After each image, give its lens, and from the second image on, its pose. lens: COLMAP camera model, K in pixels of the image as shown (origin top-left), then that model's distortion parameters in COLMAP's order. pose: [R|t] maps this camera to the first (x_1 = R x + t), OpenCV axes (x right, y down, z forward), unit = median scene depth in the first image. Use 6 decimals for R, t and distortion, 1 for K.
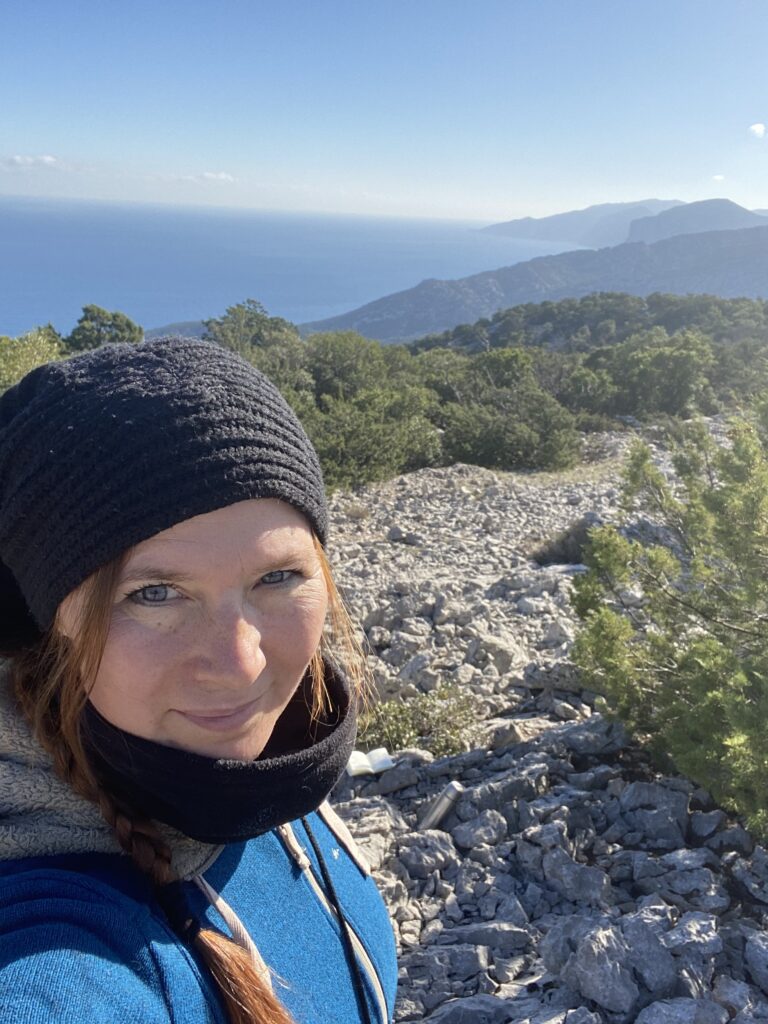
lens RADIAL K [[899.5, 0, 381.7], [0, 899.5, 512.8], [0, 0, 1]] dist [0.008179, 0.000023]
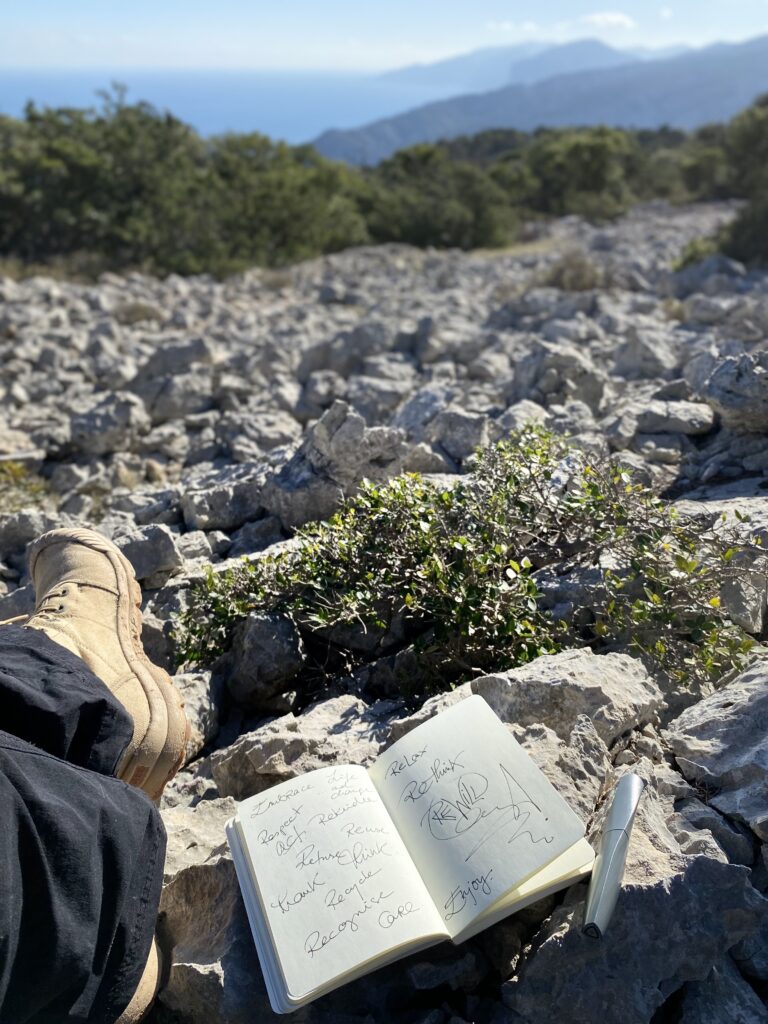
lens RADIAL K [[773.8, 0, 384.1], [0, 773.8, 510.7], [0, 0, 1]] dist [-0.003133, -0.000825]
pose [[0.992449, -0.091504, 0.081683, -0.013118], [0.073291, 0.976374, 0.203280, 0.113854], [-0.098354, -0.195759, 0.975707, 0.503286]]
